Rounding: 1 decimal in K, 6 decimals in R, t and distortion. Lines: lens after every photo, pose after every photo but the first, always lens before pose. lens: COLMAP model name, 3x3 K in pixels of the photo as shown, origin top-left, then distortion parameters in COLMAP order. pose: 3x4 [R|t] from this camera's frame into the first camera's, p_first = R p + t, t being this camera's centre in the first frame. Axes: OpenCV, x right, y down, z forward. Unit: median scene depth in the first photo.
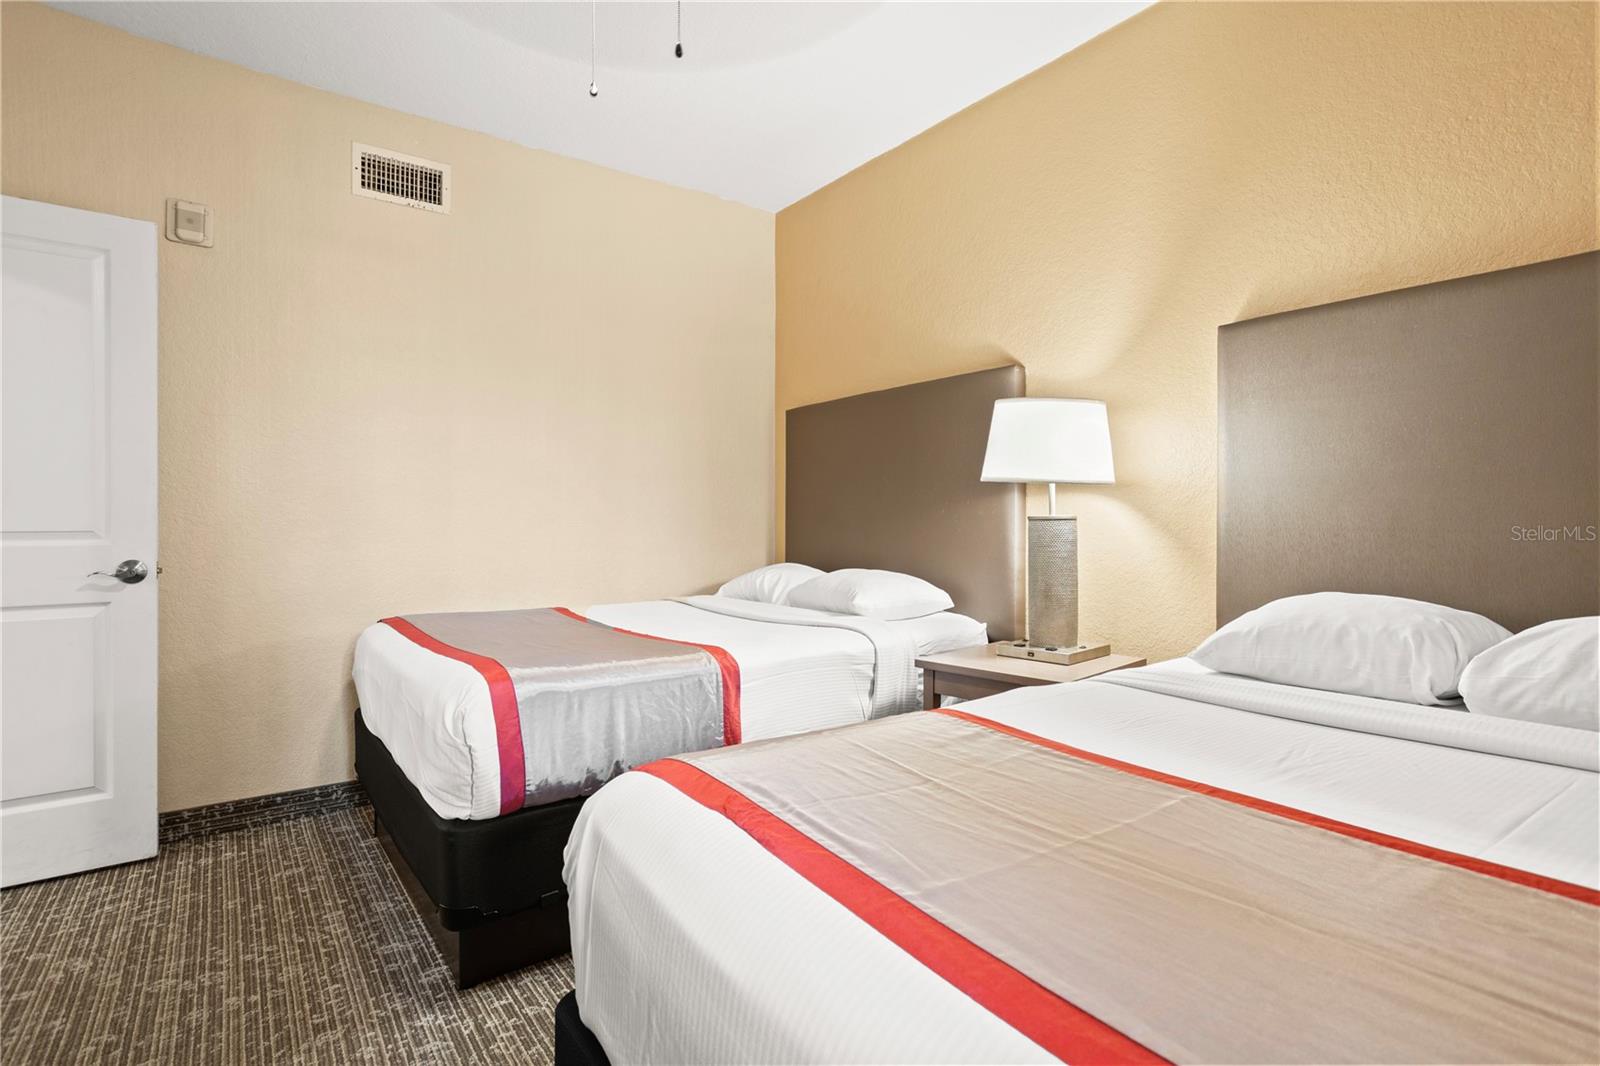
lens RADIAL K [[778.4, 0, 802.2], [0, 778.4, 520.3], [0, 0, 1]] dist [-0.001616, -0.000065]
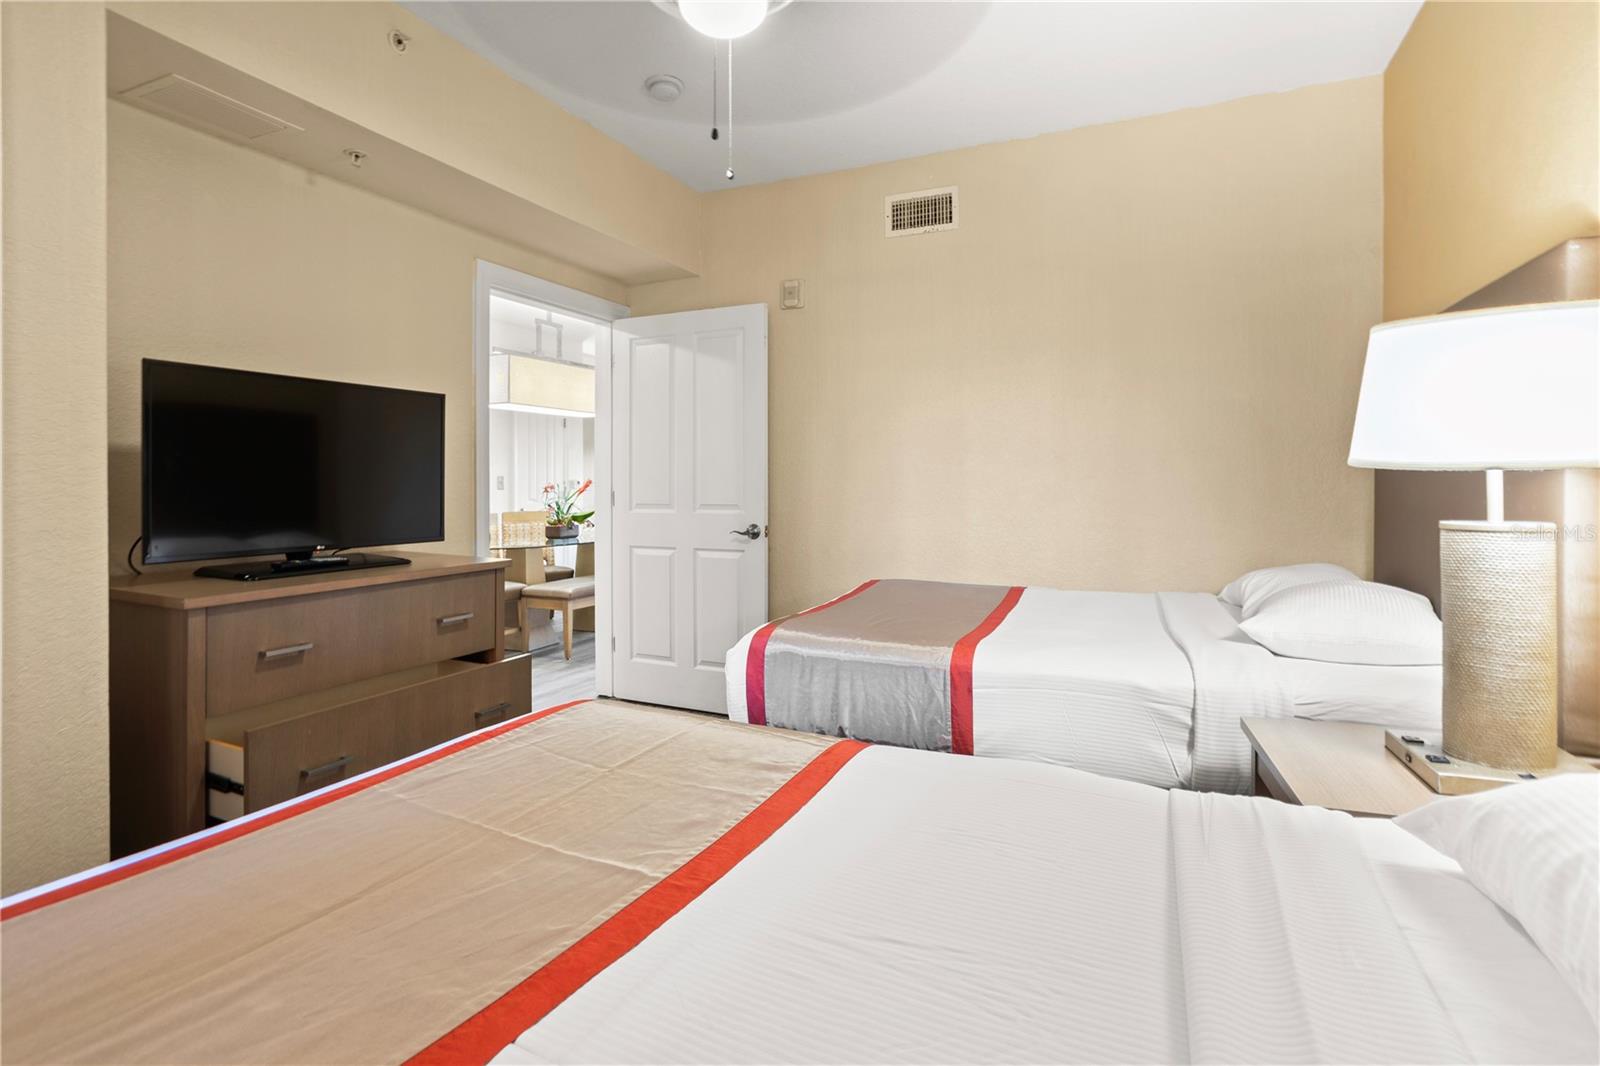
lens RADIAL K [[786.2, 0, 799.8], [0, 786.2, 499.5], [0, 0, 1]] dist [-0.061295, 0.038330]
pose [[0.492466, 0.020542, -0.870089, 0.647182], [0.002712, 0.999680, 0.025136, -0.043152], [0.870327, -0.014739, 0.492253, 0.360279]]
